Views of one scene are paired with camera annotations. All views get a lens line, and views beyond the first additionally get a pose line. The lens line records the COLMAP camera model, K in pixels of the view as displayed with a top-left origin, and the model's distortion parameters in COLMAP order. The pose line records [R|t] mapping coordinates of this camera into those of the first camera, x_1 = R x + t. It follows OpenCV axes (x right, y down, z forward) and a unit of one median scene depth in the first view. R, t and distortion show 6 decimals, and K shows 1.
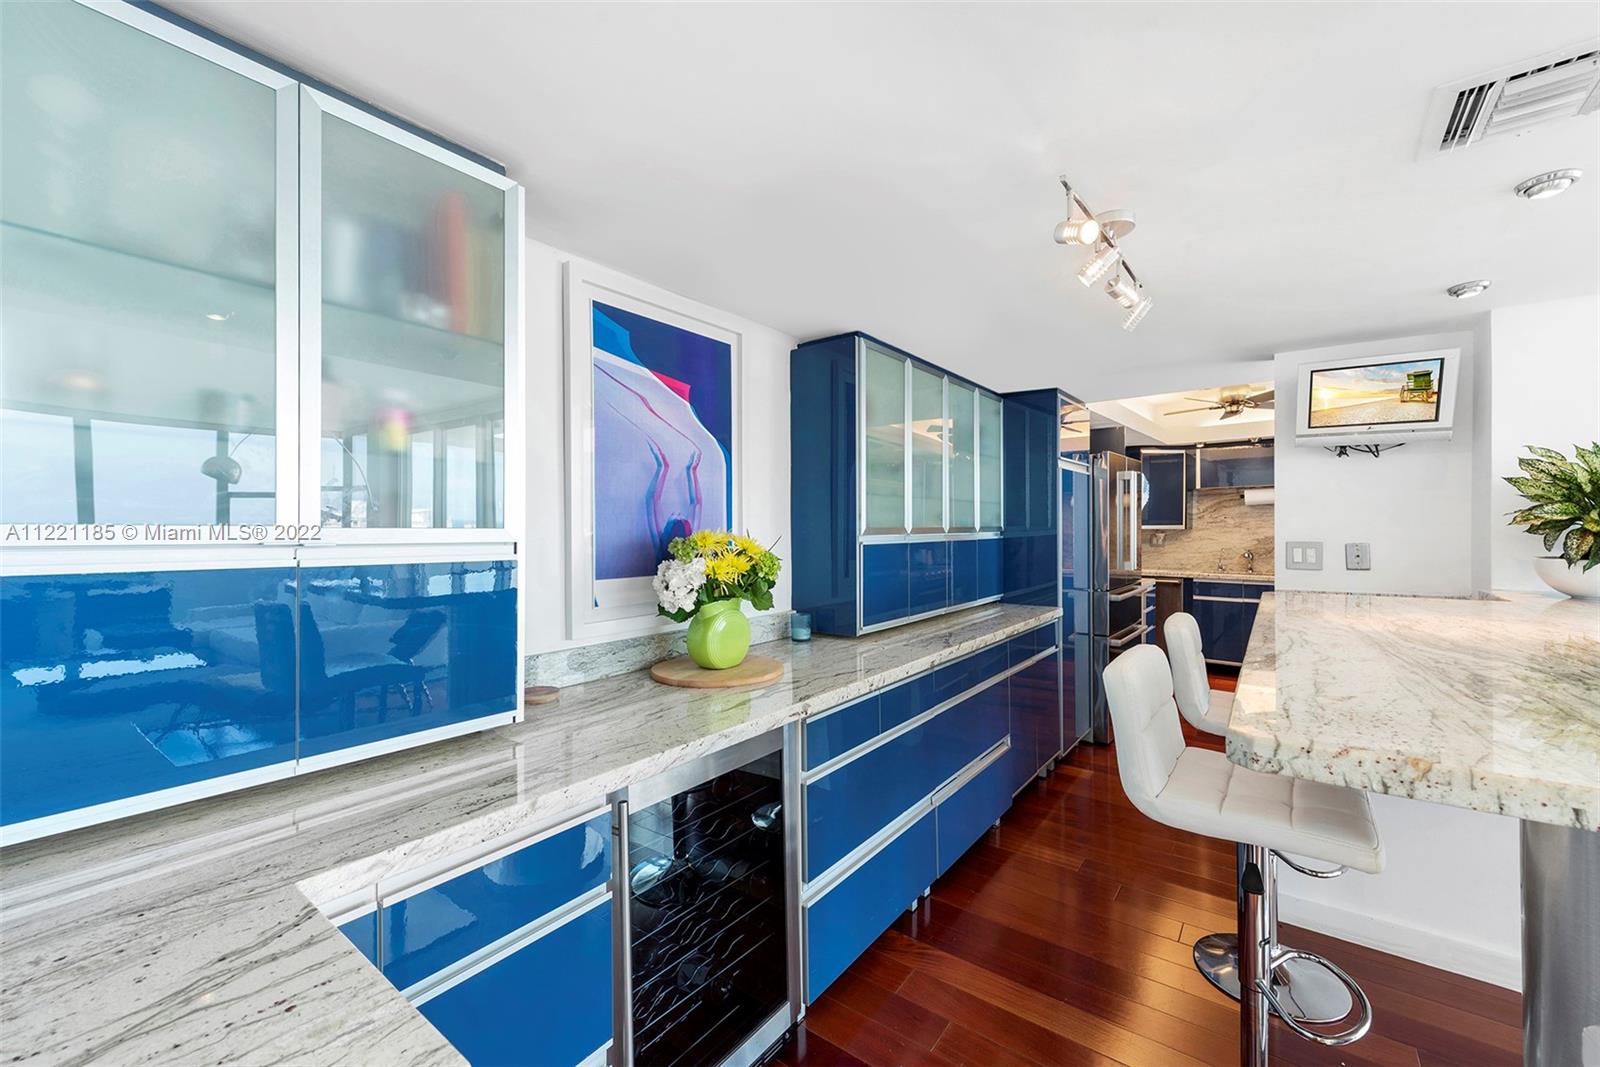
lens RADIAL K [[627.3, 0, 802.6], [0, 627.3, 528.8], [0, 0, 1]] dist [0.014757, -0.004489]
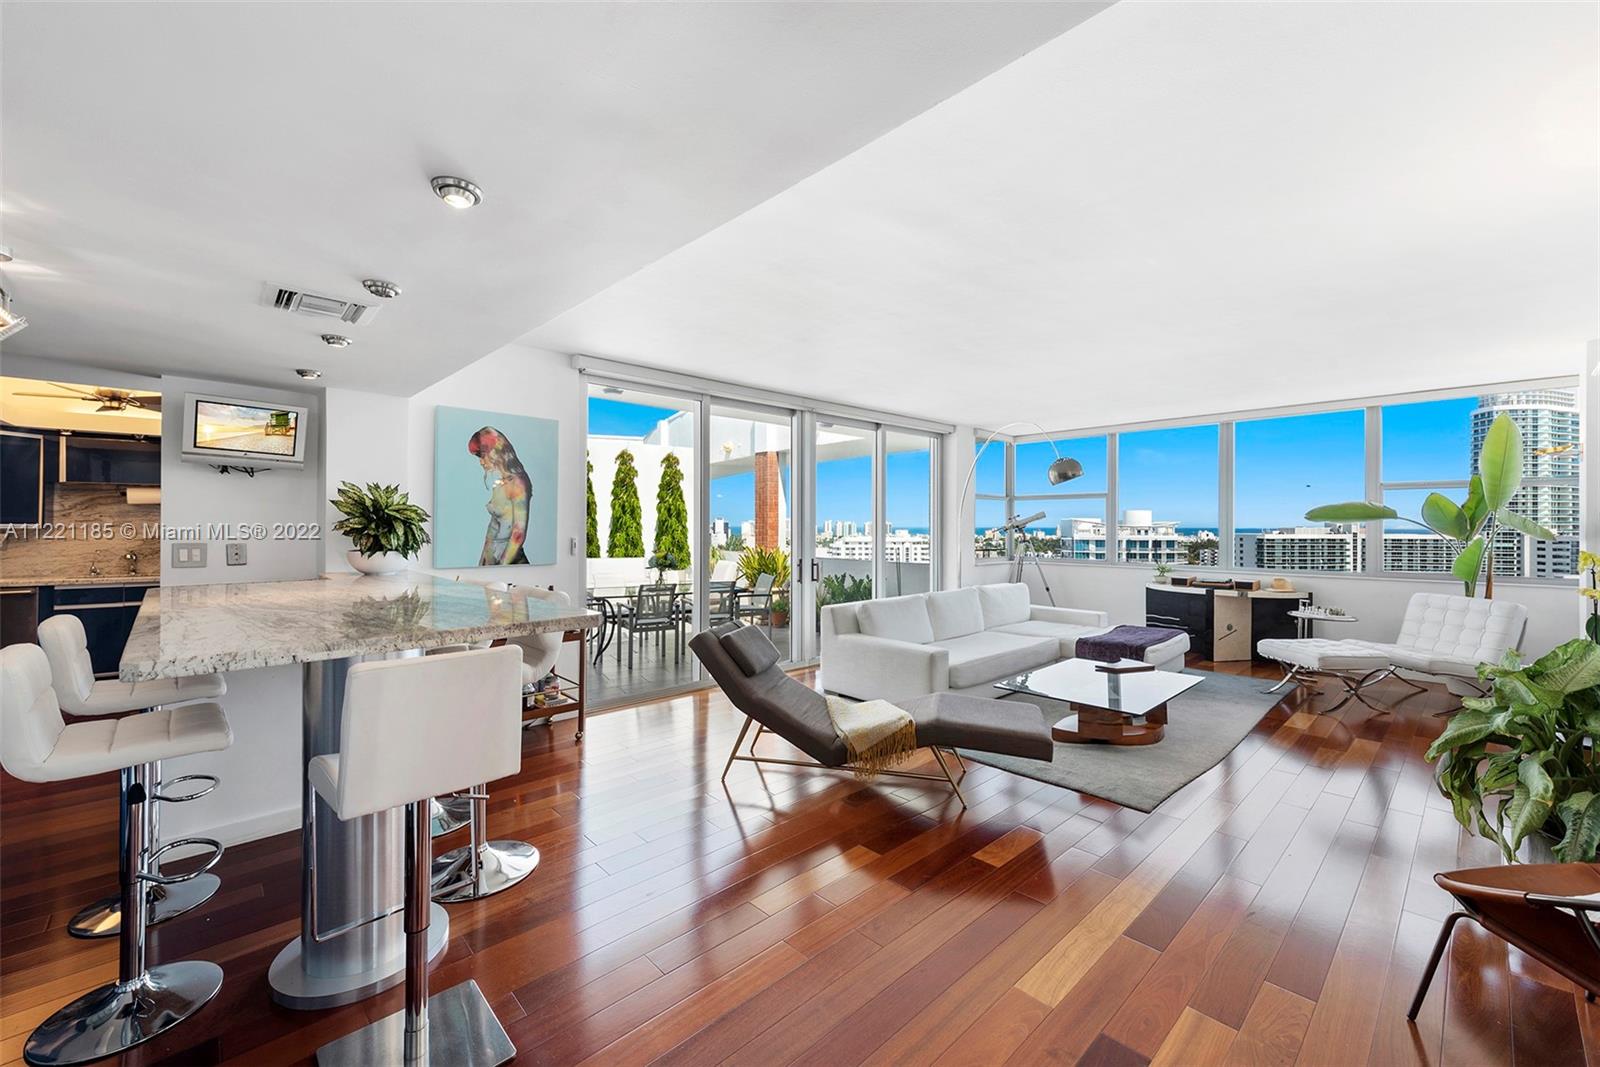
lens RADIAL K [[627.3, 0, 802.6], [0, 627.3, 528.8], [0, 0, 1]] dist [0.014757, -0.004489]
pose [[0.139884, 0.002356, 0.990165, -0.196562], [-0.008170, 0.999966, -0.001225, -0.013760], [-0.990134, -0.007919, 0.139899, -0.271077]]
